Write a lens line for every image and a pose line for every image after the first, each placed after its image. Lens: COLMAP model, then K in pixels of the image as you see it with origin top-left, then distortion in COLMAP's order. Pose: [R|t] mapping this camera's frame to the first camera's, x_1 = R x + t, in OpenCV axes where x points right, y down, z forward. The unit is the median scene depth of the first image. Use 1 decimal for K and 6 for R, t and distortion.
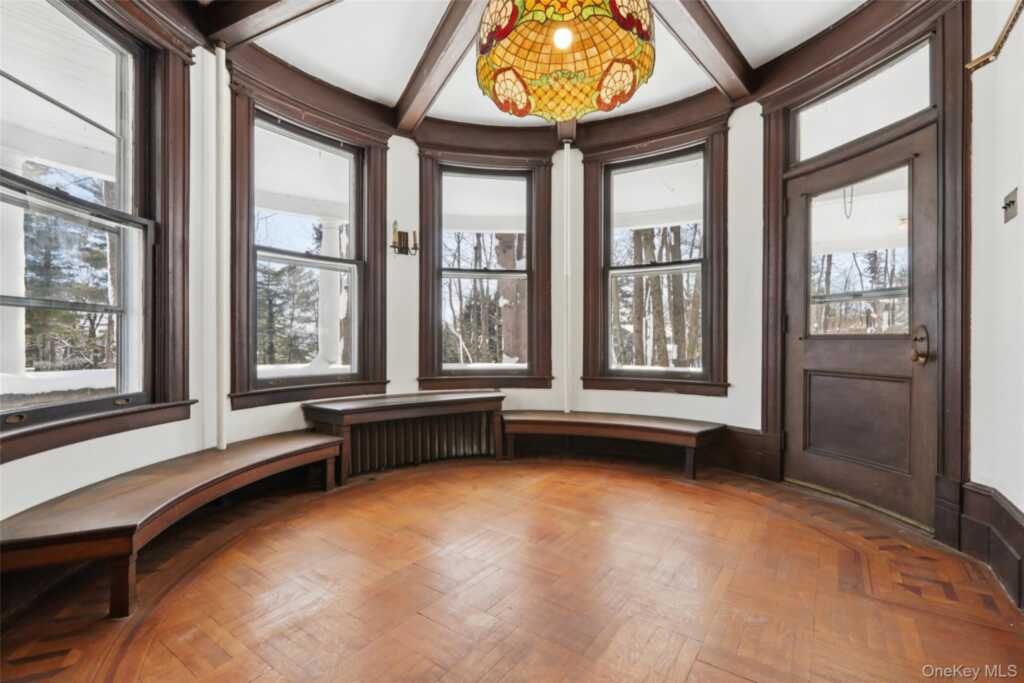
lens RADIAL K [[455.9, 0, 512.9], [0, 455.9, 338.5], [0, 0, 1]] dist [0.000034, 0.000205]
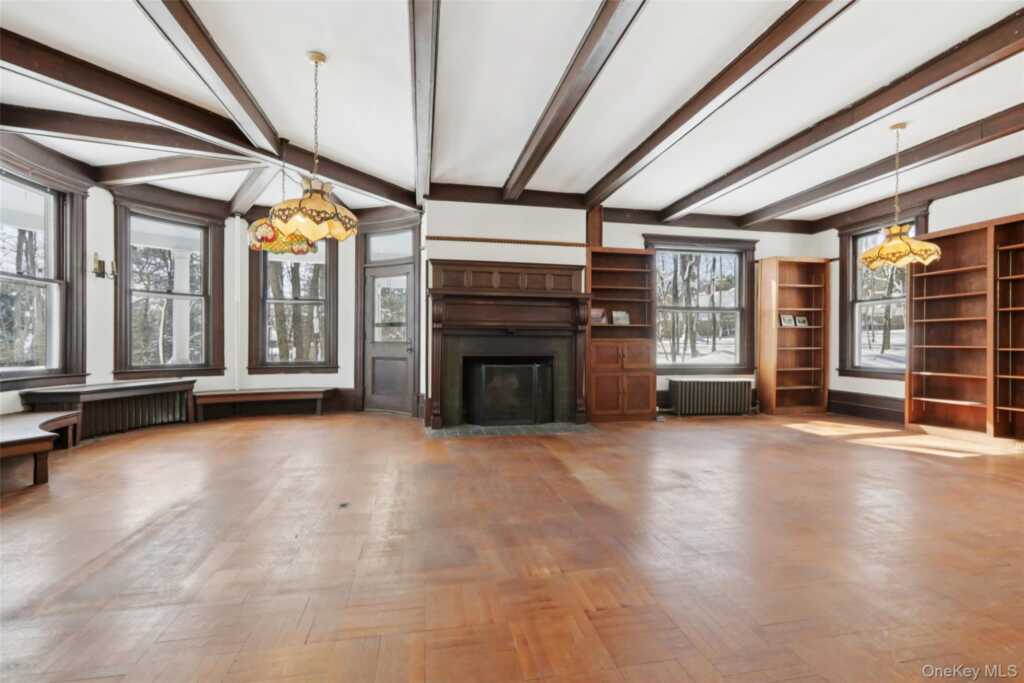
lens RADIAL K [[463.6, 0, 513.7], [0, 463.6, 346.5], [0, 0, 1]] dist [-0.002807, -0.000298]
pose [[0.688704, -0.002475, 0.725039, -0.398811], [-0.006381, 0.999935, 0.009475, -0.006051], [-0.725015, -0.011153, 0.688643, -0.809187]]
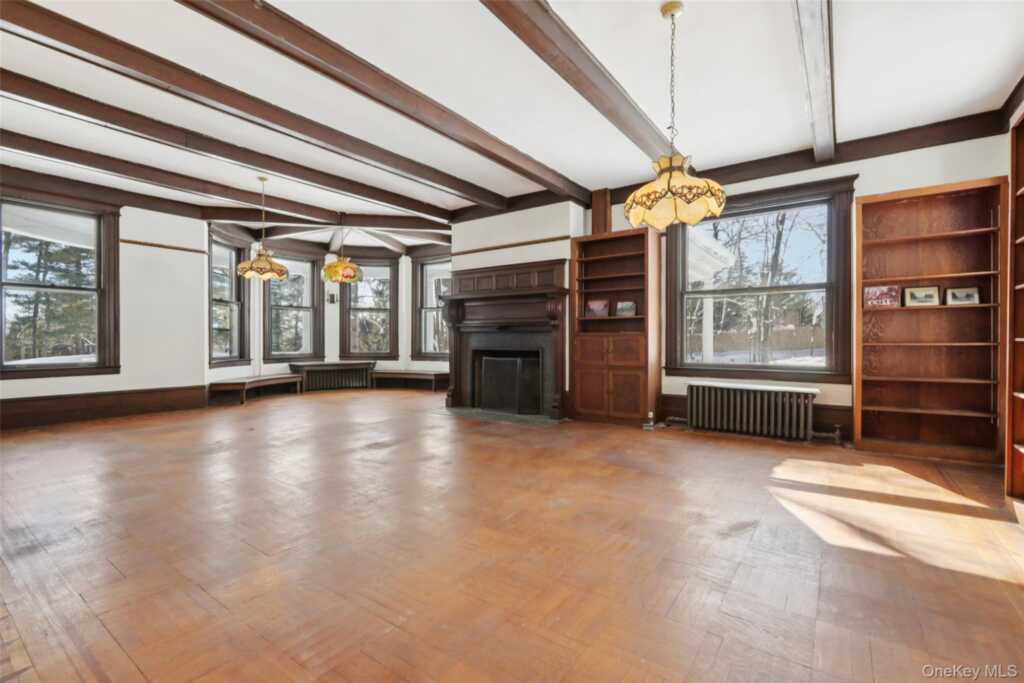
lens RADIAL K [[455.9, 0, 512.9], [0, 455.9, 338.5], [0, 0, 1]] dist [0.000034, 0.000205]
pose [[0.999933, -0.001140, -0.011536, 0.754021], [0.001157, 0.999998, 0.001538, -0.003516], [0.011534, -0.001551, 0.999932, -1.416159]]
